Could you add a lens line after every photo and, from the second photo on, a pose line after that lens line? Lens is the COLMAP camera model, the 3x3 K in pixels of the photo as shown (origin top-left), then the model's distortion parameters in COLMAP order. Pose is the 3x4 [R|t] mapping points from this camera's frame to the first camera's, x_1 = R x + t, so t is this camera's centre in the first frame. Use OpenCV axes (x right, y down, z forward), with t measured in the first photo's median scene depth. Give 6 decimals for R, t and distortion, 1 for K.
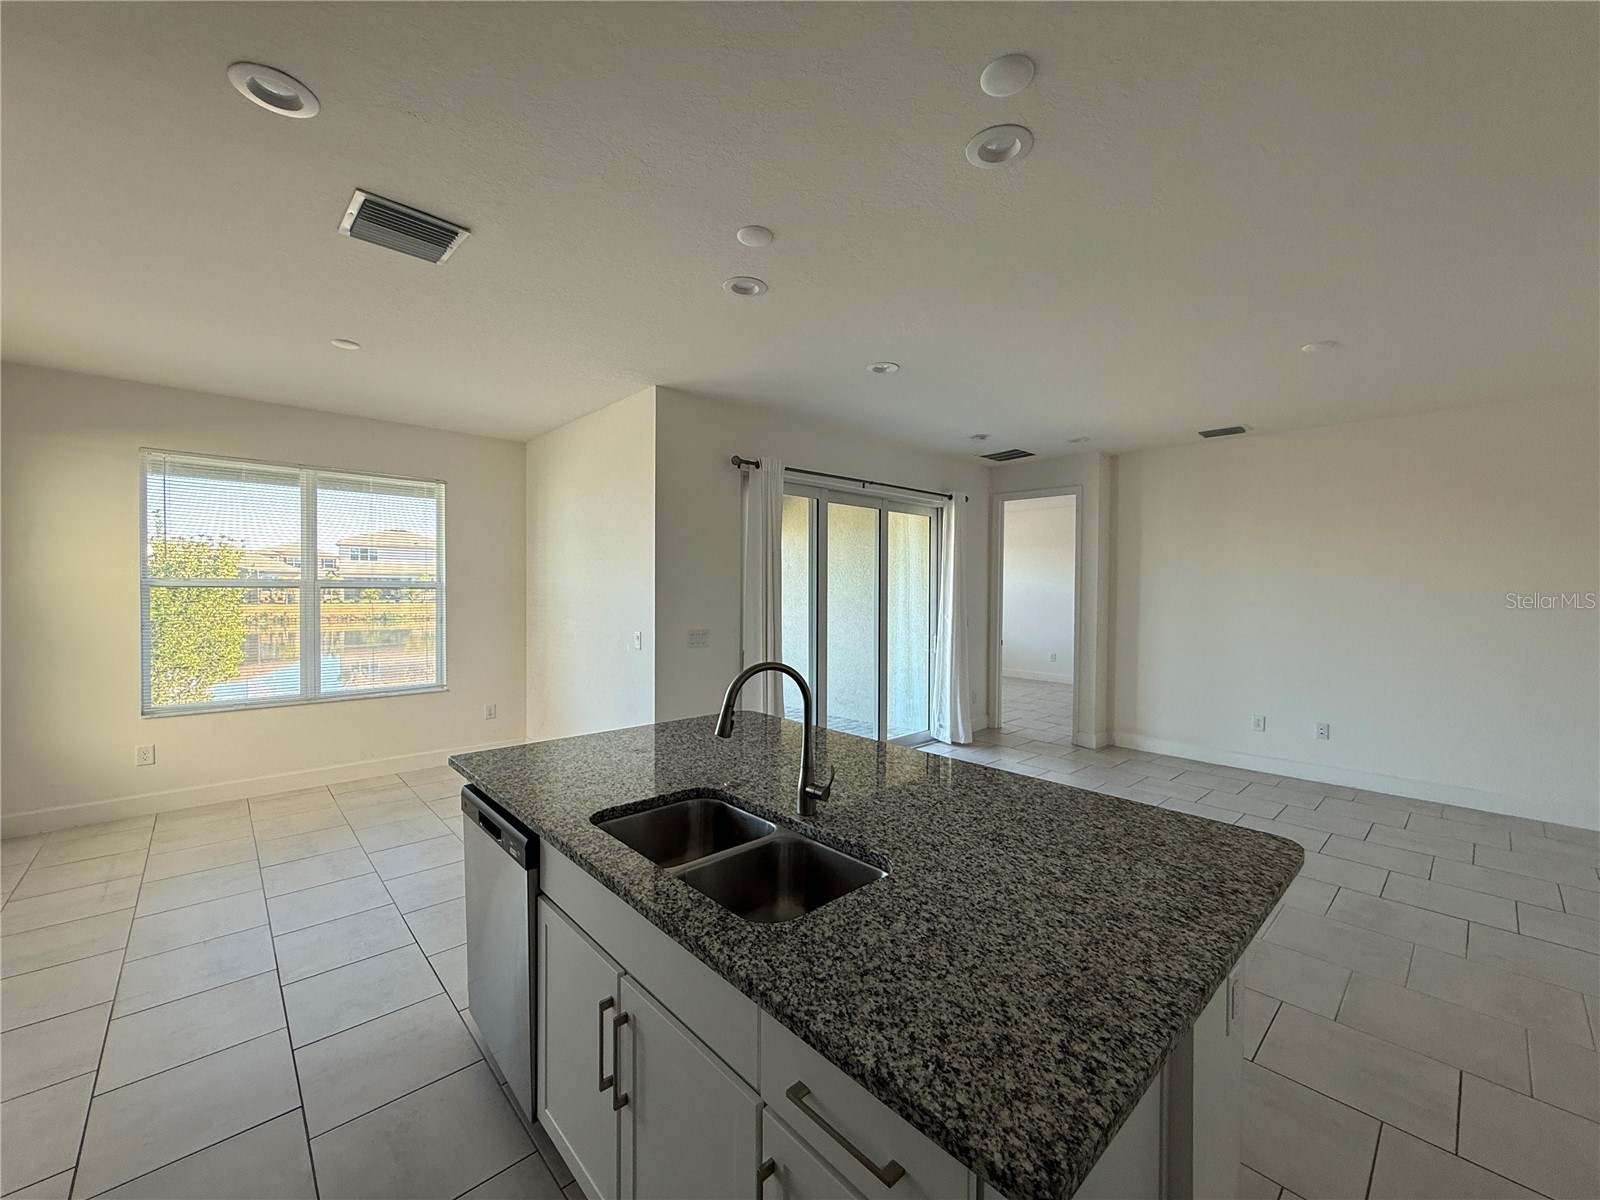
lens RADIAL K [[637.4, 0, 794.0], [0, 637.4, 599.1], [0, 0, 1]] dist [0.001225, -0.000309]
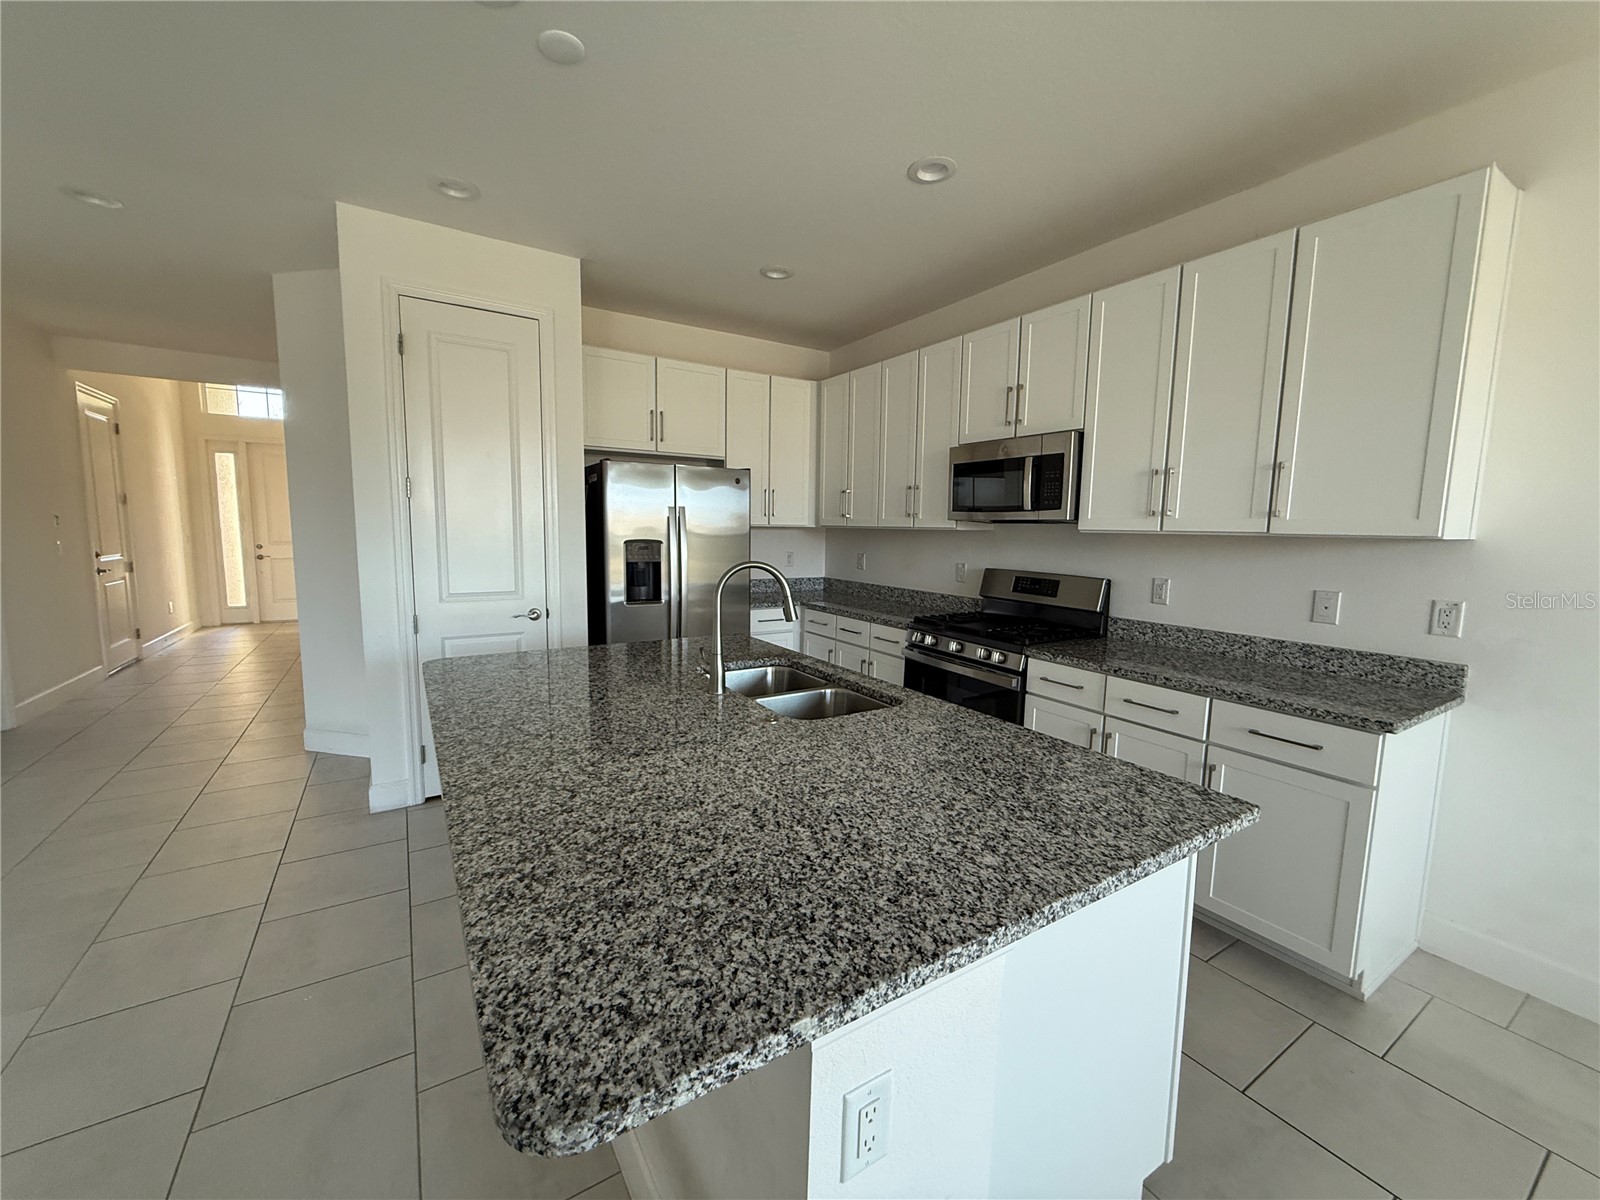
lens RADIAL K [[637.4, 0, 794.0], [0, 637.4, 599.1], [0, 0, 1]] dist [0.001225, -0.000309]
pose [[-0.982998, -0.042769, 0.178566, -0.095509], [-0.018524, 0.990632, 0.135298, 0.002377], [-0.182680, 0.129690, -0.974581, 0.627802]]
